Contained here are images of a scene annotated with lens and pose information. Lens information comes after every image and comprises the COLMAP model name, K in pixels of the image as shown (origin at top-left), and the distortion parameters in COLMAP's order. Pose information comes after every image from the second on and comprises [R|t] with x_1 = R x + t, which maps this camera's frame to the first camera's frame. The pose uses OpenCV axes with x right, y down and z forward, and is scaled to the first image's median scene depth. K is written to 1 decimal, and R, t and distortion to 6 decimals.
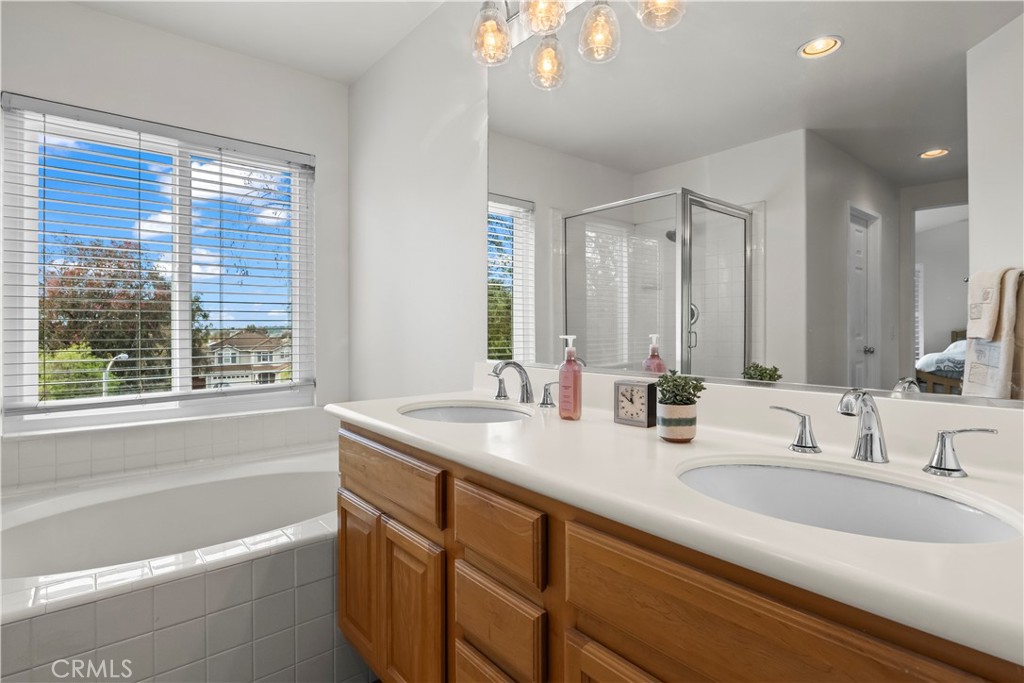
lens RADIAL K [[515.4, 0, 513.2], [0, 515.4, 334.8], [0, 0, 1]] dist [-0.005265, -0.001992]
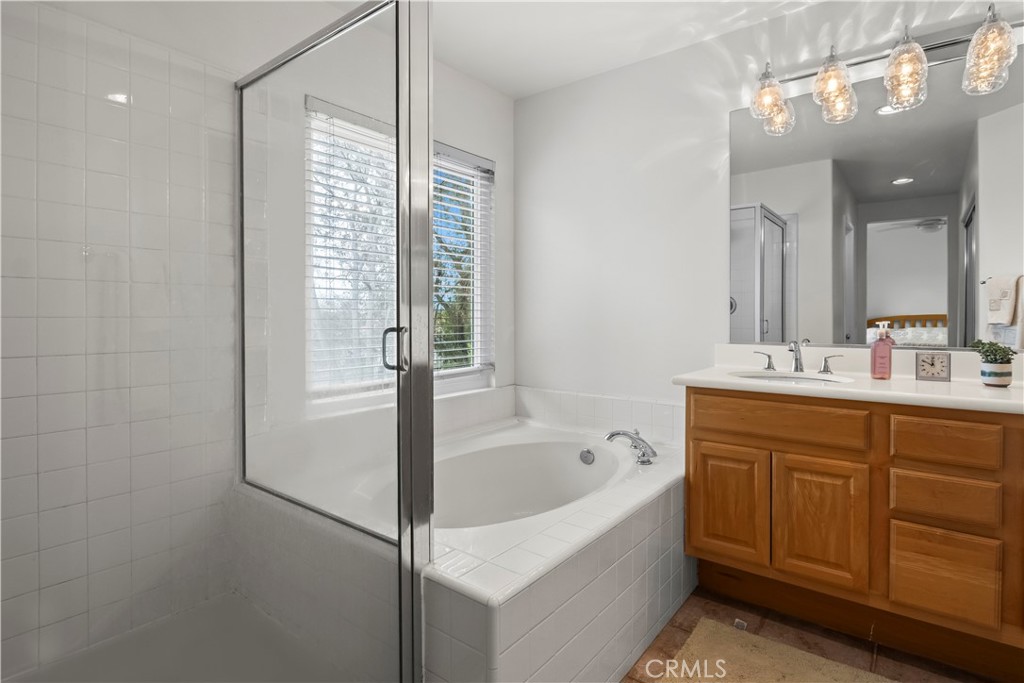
lens RADIAL K [[515.4, 0, 530.6], [0, 515.4, 324.1], [0, 0, 1]] dist [-0.005265, -0.001992]
pose [[0.978032, -0.003707, 0.208422, -0.739370], [0.003457, 0.999993, 0.001567, 0.000769], [-0.208426, -0.000812, 0.978038, -0.138430]]
